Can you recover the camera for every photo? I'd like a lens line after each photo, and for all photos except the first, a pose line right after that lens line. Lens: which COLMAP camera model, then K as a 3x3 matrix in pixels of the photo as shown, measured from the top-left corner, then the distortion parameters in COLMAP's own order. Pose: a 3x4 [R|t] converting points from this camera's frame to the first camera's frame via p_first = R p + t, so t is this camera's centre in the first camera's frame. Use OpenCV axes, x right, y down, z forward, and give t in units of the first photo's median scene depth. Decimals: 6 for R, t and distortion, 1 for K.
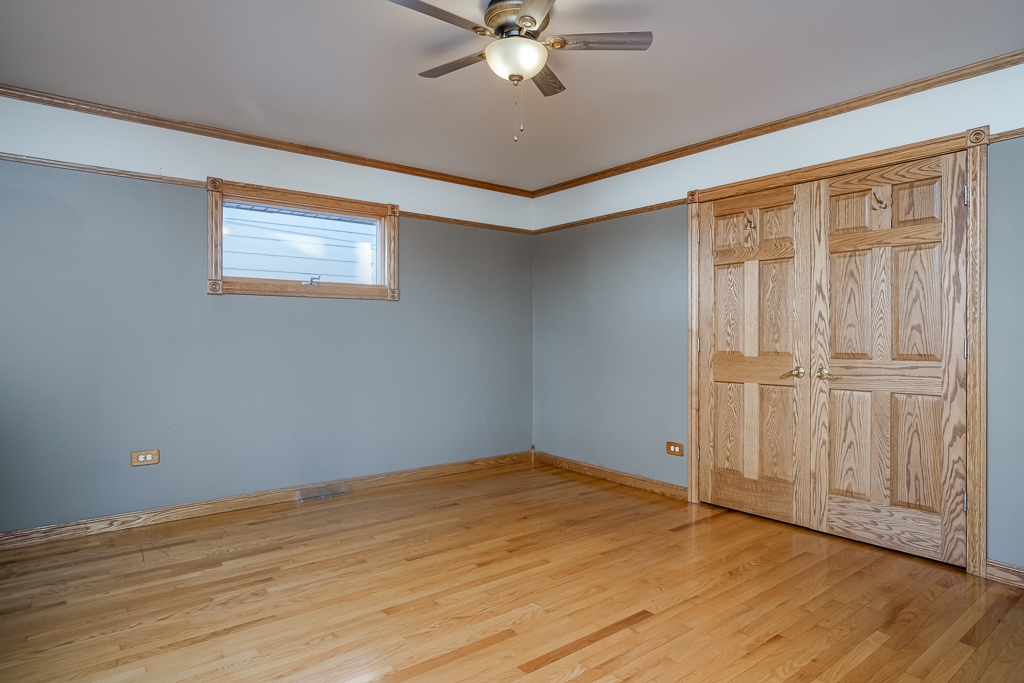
lens RADIAL K [[616.6, 0, 511.3], [0, 616.6, 339.7], [0, 0, 1]] dist [-0.031947, 0.019925]
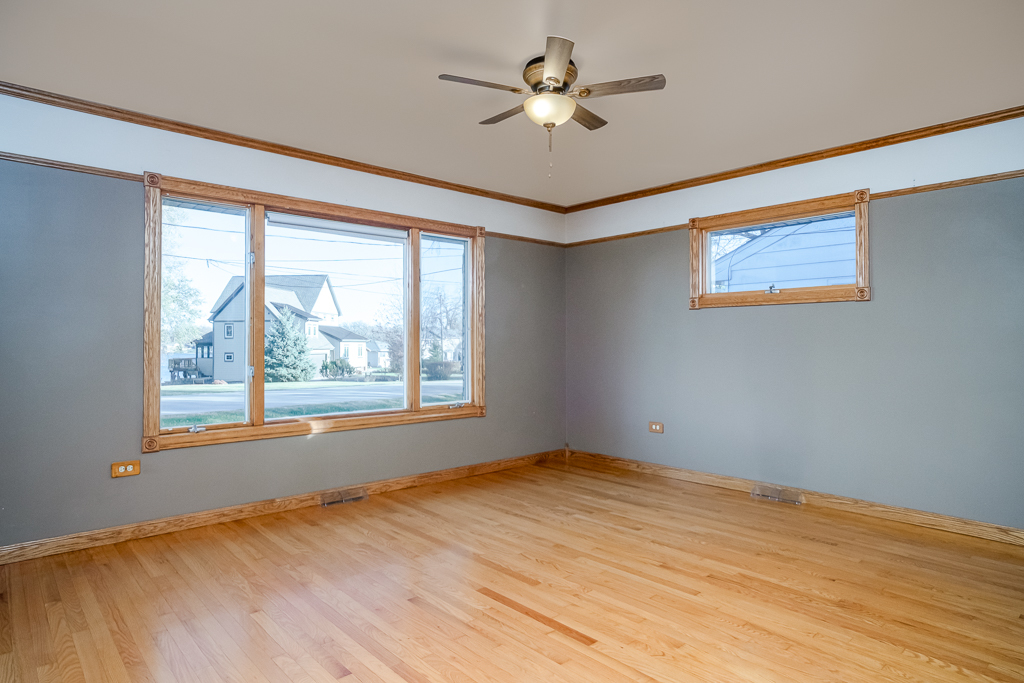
lens RADIAL K [[616.6, 0, 508.9], [0, 616.6, 339.0], [0, 0, 1]] dist [-0.031947, 0.019925]
pose [[0.021226, -0.005857, -0.999758, 0.869568], [-0.005901, 0.999965, -0.005984, -0.002587], [0.999757, 0.006027, 0.021190, 0.649995]]
